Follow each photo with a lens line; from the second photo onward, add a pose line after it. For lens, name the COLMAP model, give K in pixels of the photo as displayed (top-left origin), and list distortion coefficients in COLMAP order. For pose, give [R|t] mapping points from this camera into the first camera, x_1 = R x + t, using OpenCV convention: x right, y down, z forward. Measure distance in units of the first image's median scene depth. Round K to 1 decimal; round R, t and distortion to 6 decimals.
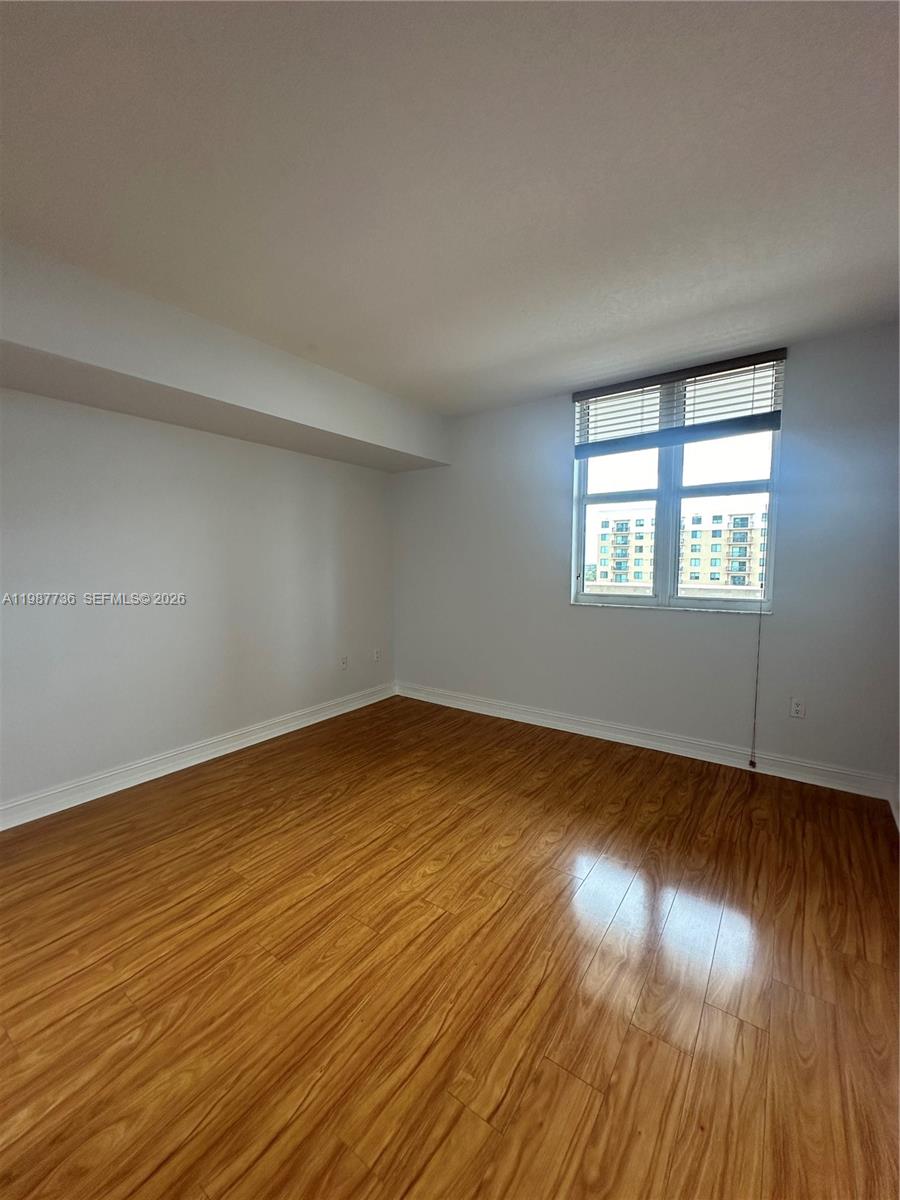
lens RADIAL K [[482.5, 0, 450.0], [0, 482.5, 600.0], [0, 0, 1]] dist [-0.003415, -0.000211]
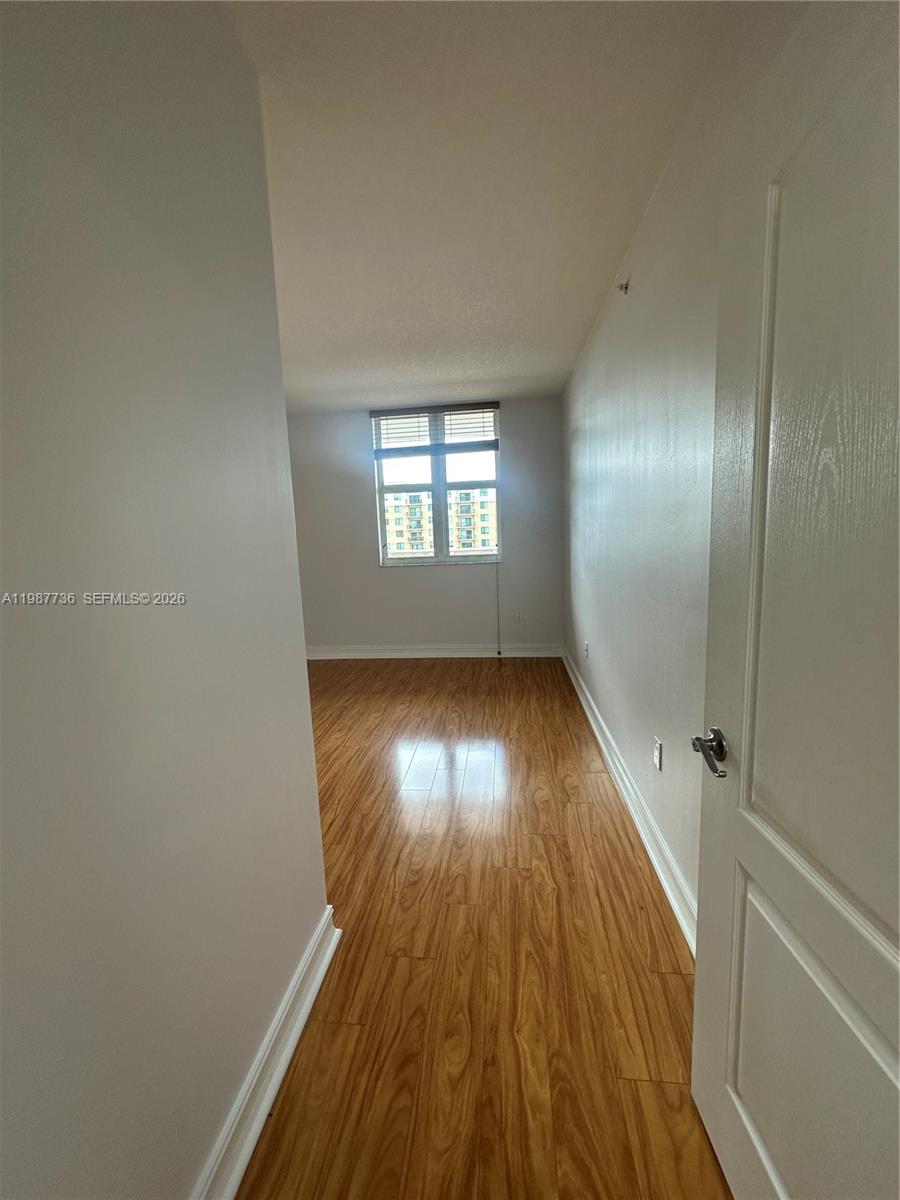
lens RADIAL K [[482.5, 0, 450.0], [0, 482.5, 600.0], [0, 0, 1]] dist [-0.003415, -0.000211]
pose [[0.873059, -0.103251, 0.476558, -0.307526], [0.078157, 0.994320, 0.072244, 0.025059], [-0.481310, -0.025827, 0.876170, -0.388817]]
